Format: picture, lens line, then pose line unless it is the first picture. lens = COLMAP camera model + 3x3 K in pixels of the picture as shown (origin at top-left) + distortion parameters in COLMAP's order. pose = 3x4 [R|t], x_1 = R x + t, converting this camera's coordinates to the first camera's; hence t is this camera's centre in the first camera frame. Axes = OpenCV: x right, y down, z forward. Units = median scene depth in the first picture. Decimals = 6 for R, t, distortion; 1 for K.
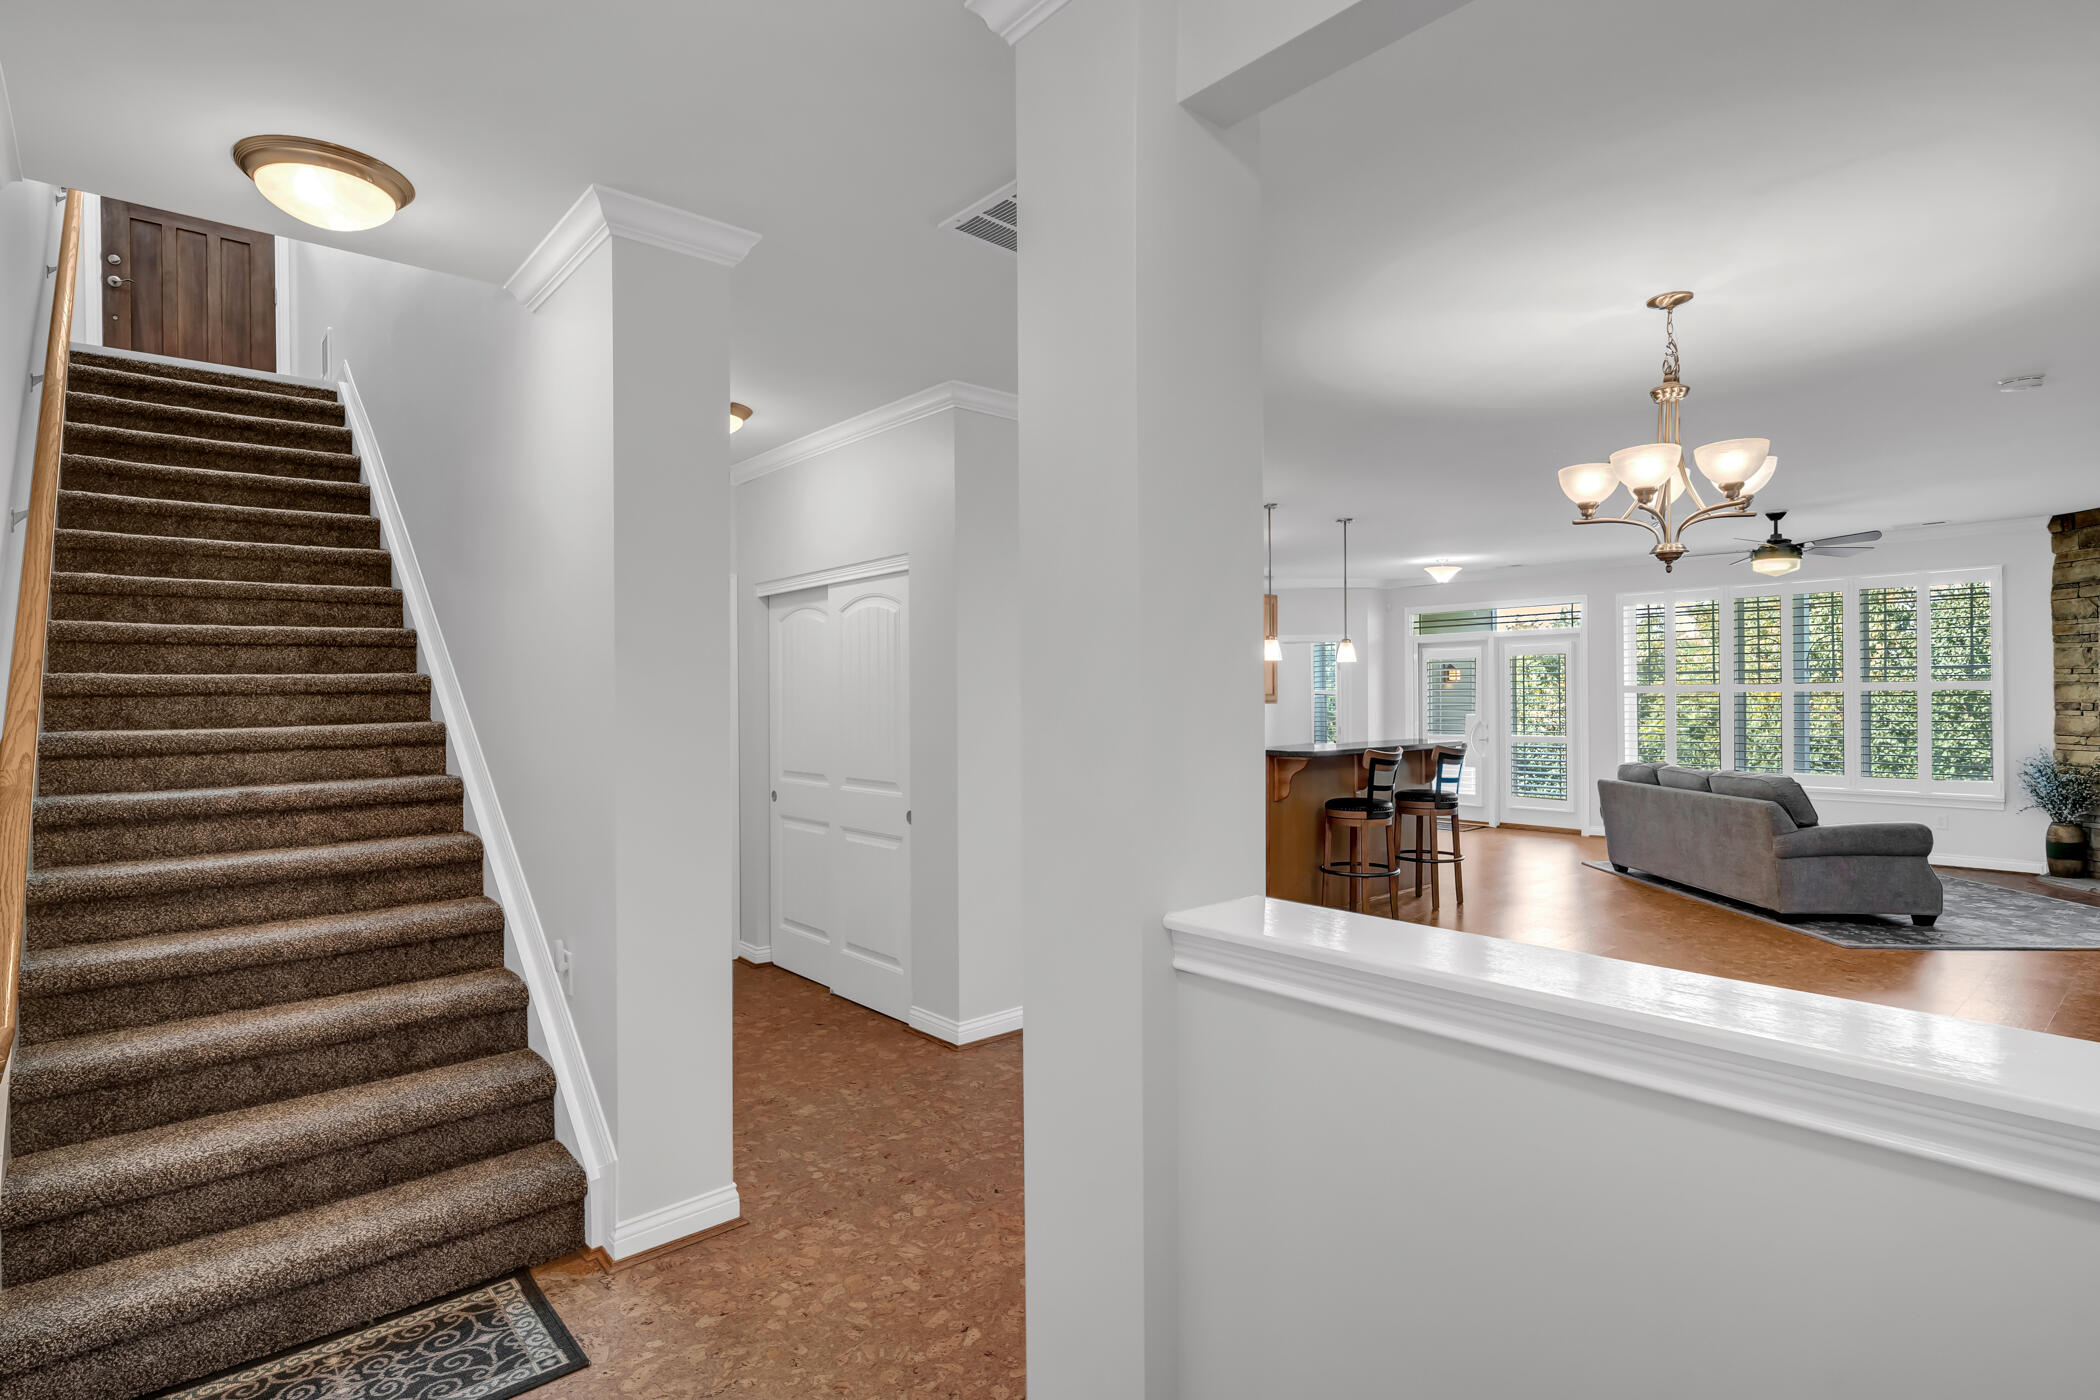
lens RADIAL K [[1039.3, 0, 1043.9], [0, 1039.3, 700.0], [0, 0, 1]] dist [0.001798, 0.000187]
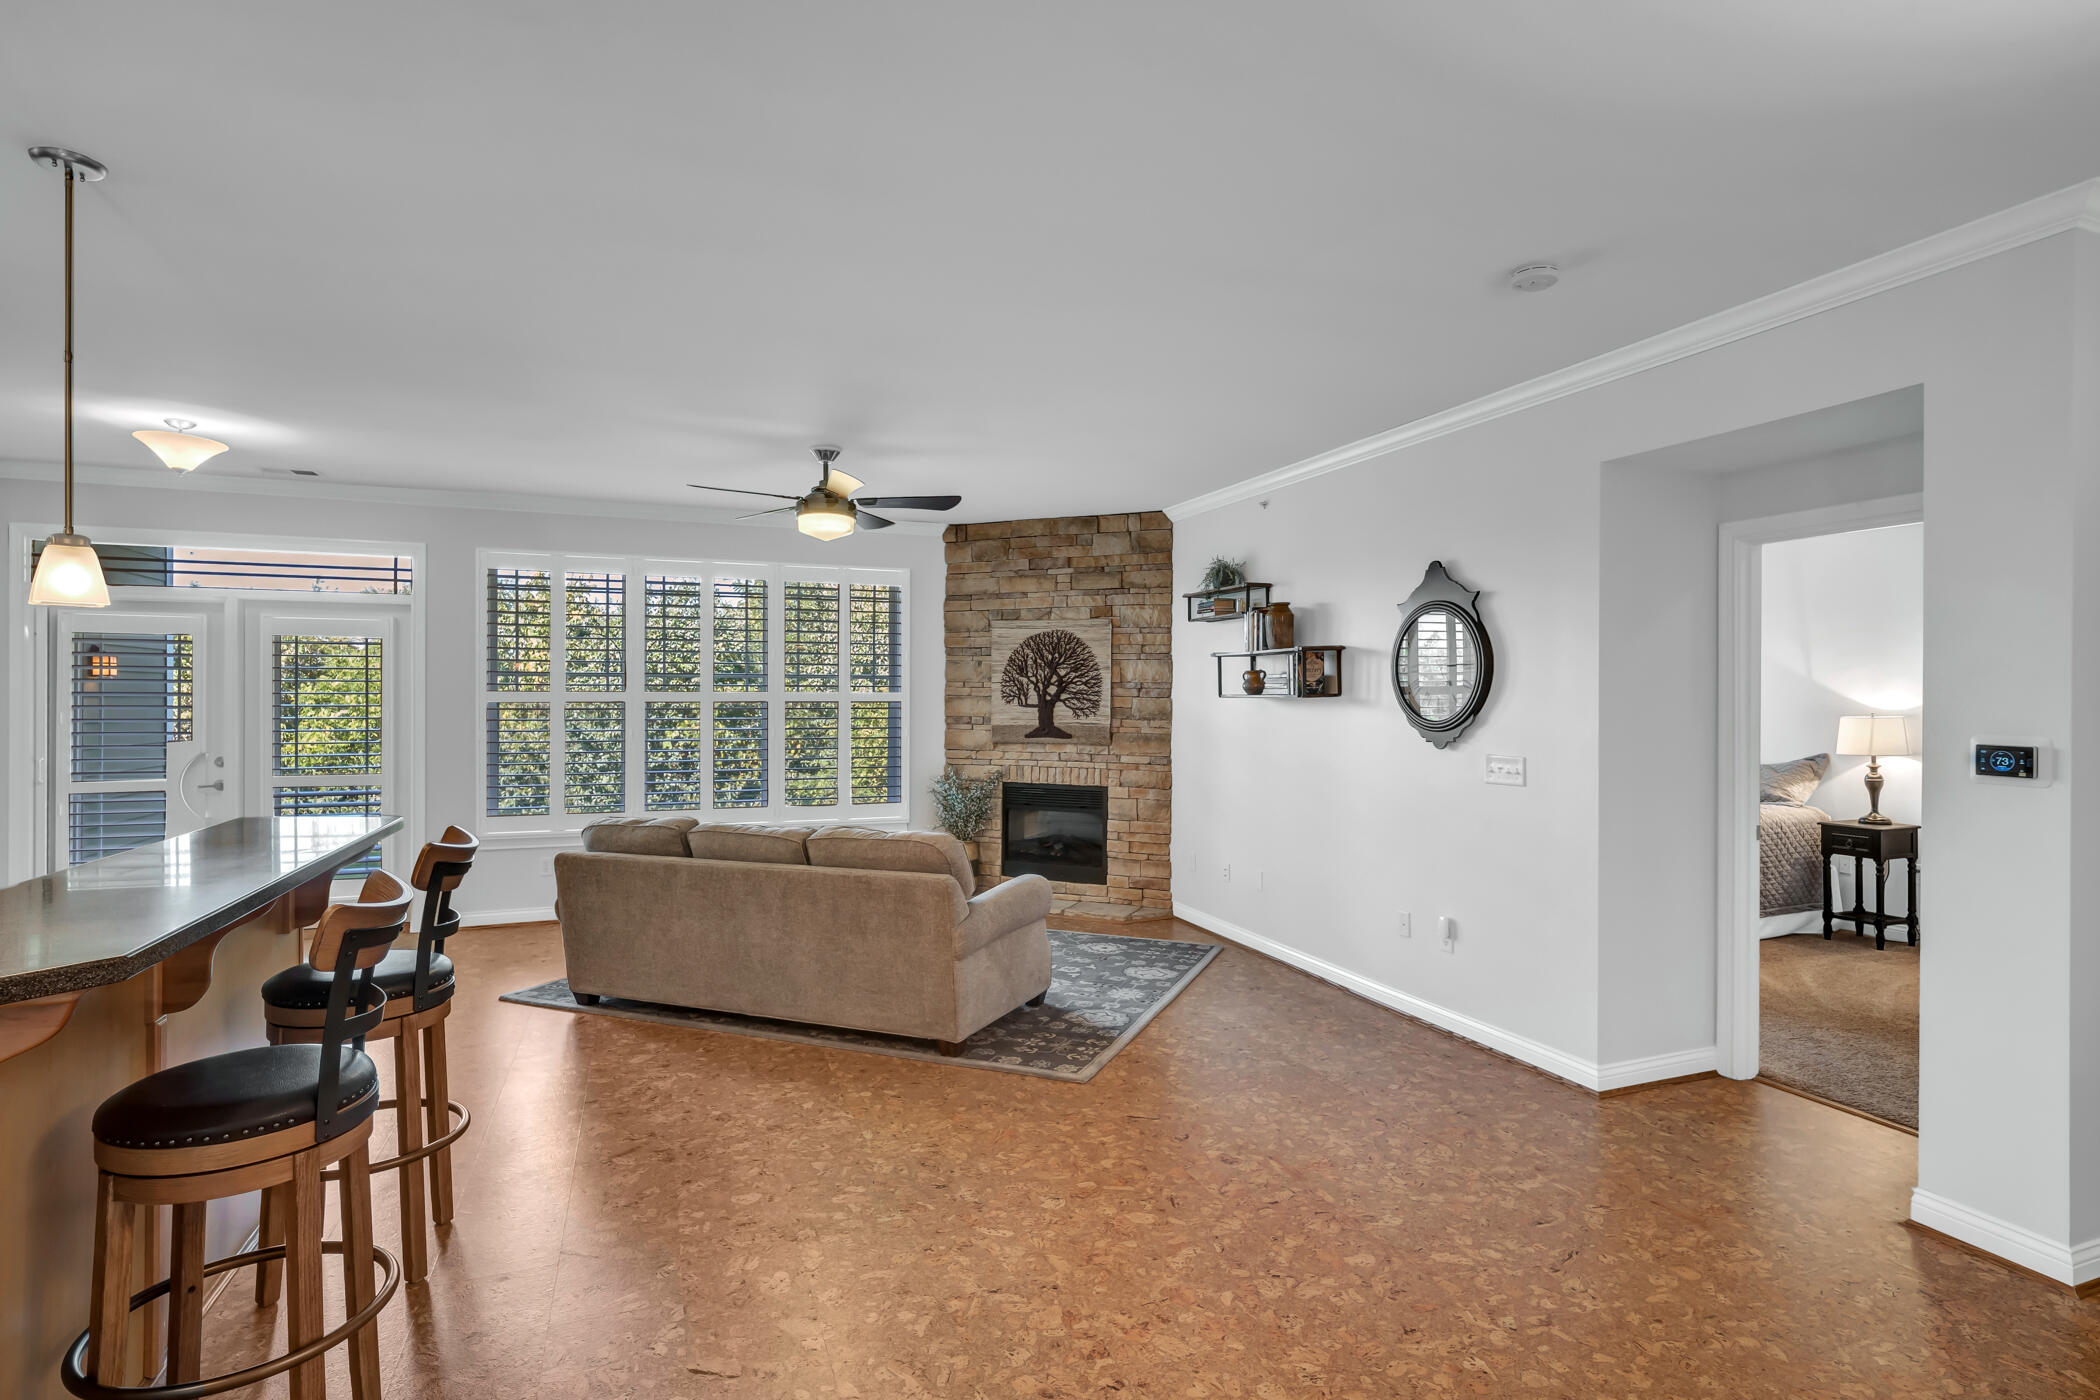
lens RADIAL K [[1040.5, 0, 1047.6], [0, 1040.5, 700.9], [0, 0, 1]] dist [0.004639, -0.000205]
pose [[0.344464, 0.007847, 0.938767, 0.092428], [-0.003181, 0.999969, -0.007192, -0.005565], [-0.938794, -0.000509, 0.344478, 0.602373]]
